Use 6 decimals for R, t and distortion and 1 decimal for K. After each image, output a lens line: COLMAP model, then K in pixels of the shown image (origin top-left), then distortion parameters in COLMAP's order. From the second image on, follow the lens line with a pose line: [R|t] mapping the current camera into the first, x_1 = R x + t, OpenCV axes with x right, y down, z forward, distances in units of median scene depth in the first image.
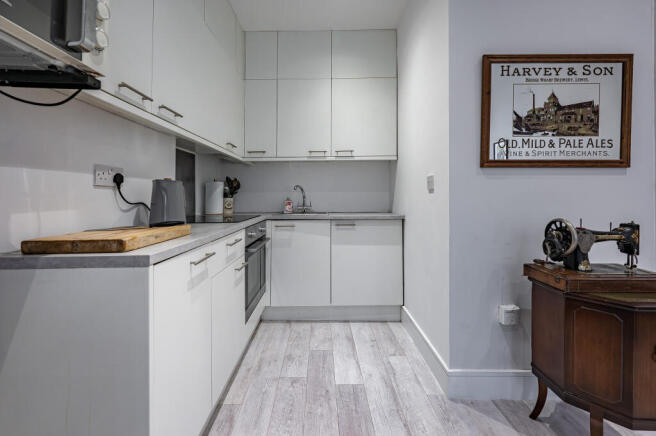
lens RADIAL K [[270.8, 0, 325.1], [0, 270.8, 191.7], [0, 0, 1]] dist [-0.002284, -0.000220]
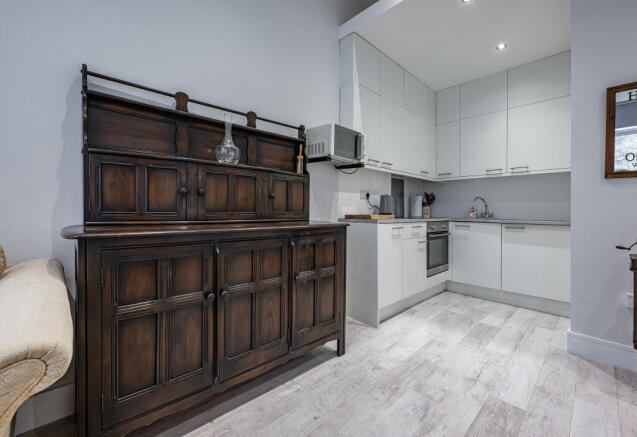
lens RADIAL K [[274.3, 0, 317.1], [0, 274.3, 202.6], [0, 0, 1]] dist [0.001463, 0.000176]
pose [[0.685034, -0.008312, -0.728464, 0.453711], [-0.004306, 0.999871, -0.015458, 0.036875], [0.728498, 0.013725, 0.684910, -0.644586]]
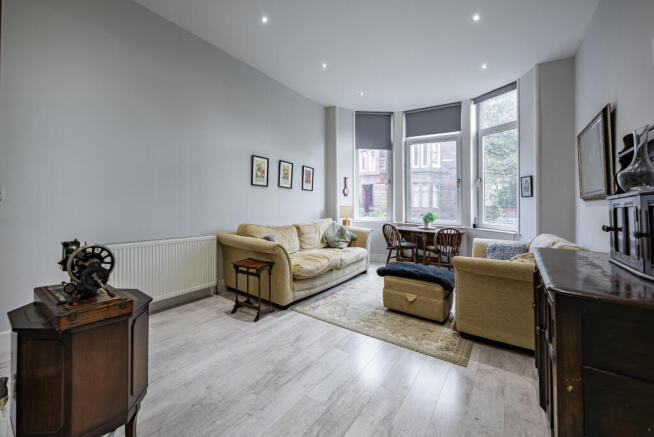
lens RADIAL K [[280.4, 0, 299.1], [0, 280.4, 198.5], [0, 0, 1]] dist [0.000577, 0.000085]
pose [[-0.791800, -0.006838, 0.610743, -0.146265], [-0.035481, 0.998764, -0.034817, -0.031633], [-0.609750, -0.049238, -0.791063, 0.847402]]
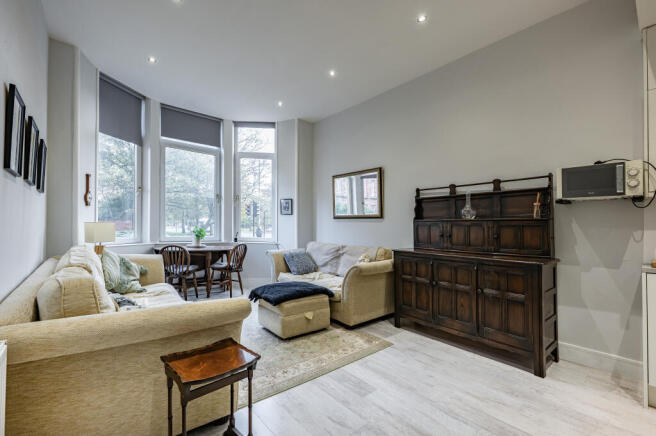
lens RADIAL K [[276.6, 0, 314.7], [0, 276.6, 217.0], [0, 0, 1]] dist [-0.002157, -0.000066]
pose [[-0.782358, -0.031799, -0.622017, 1.264190], [-0.005530, 0.999011, -0.044115, -0.037851], [0.622805, -0.031074, -0.781760, 0.445790]]
